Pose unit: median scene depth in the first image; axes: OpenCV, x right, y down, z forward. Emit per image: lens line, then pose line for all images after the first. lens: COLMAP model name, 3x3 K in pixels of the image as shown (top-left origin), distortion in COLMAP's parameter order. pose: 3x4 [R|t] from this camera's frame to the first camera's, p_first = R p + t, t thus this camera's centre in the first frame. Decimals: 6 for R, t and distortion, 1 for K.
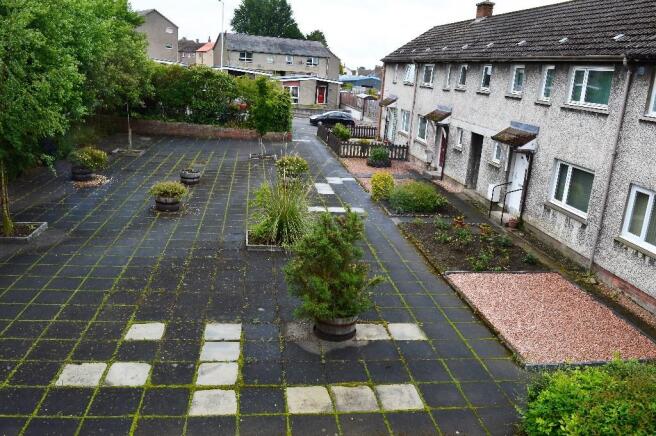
lens RADIAL K [[519.9, 0, 328.0], [0, 519.9, 218.0], [0, 0, 1]] dist [-0.082736, -0.001321]
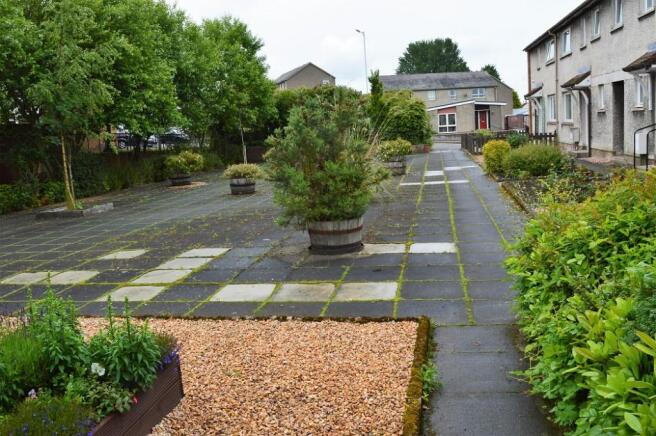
lens RADIAL K [[559.7, 0, 328.0], [0, 559.7, 218.0], [0, 0, 1]] dist [-0.082296, -0.000446]
pose [[0.941518, -0.081078, -0.327063, 0.099670], [0.044114, 0.991925, -0.118903, 0.096523], [0.334062, 0.097522, 0.937492, 0.070907]]
